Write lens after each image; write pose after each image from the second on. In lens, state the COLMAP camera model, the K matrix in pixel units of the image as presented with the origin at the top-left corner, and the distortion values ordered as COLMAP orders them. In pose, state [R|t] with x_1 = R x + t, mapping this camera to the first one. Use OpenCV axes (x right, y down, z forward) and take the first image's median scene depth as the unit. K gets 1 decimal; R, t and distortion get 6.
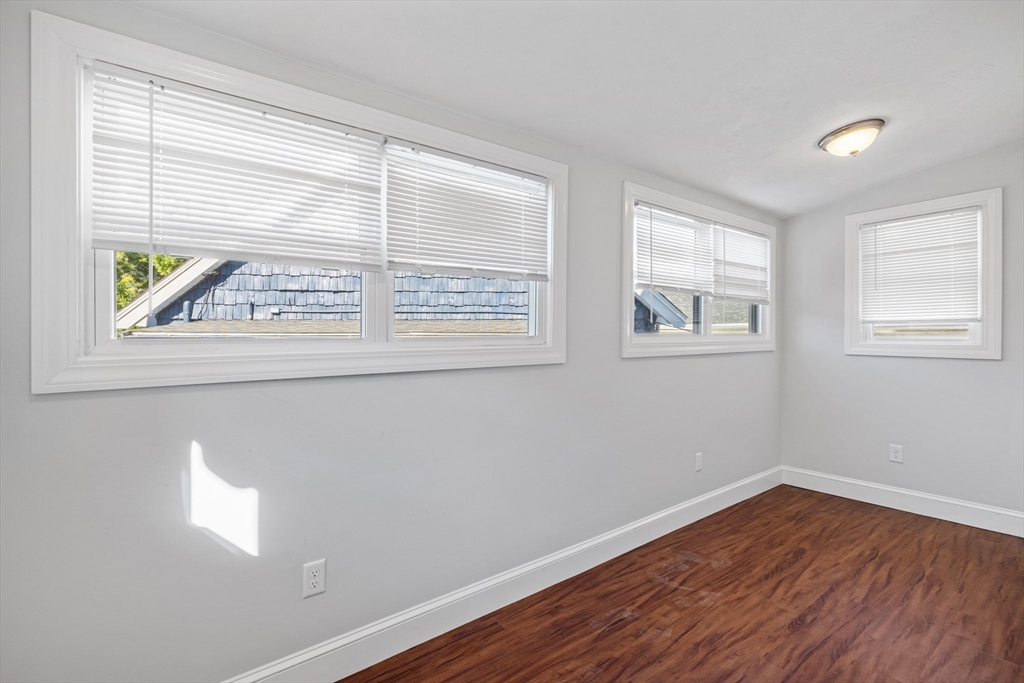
lens RADIAL K [[444.7, 0, 507.2], [0, 444.7, 332.2], [0, 0, 1]] dist [-0.000619, 0.000102]
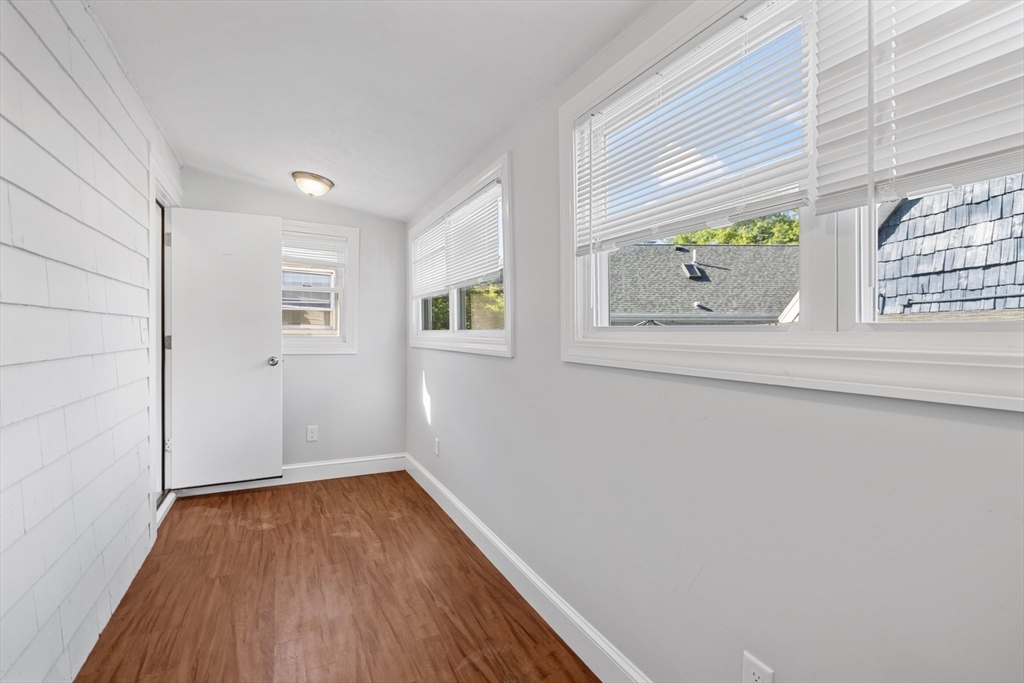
lens RADIAL K [[444.7, 0, 509.2], [0, 444.7, 344.9], [0, 0, 1]] dist [-0.000619, 0.000102]
pose [[-0.151710, 0.031511, -0.987923, 0.963299], [0.004068, 0.999503, 0.031255, 0.003338], [0.988417, 0.000723, -0.151763, 1.022124]]
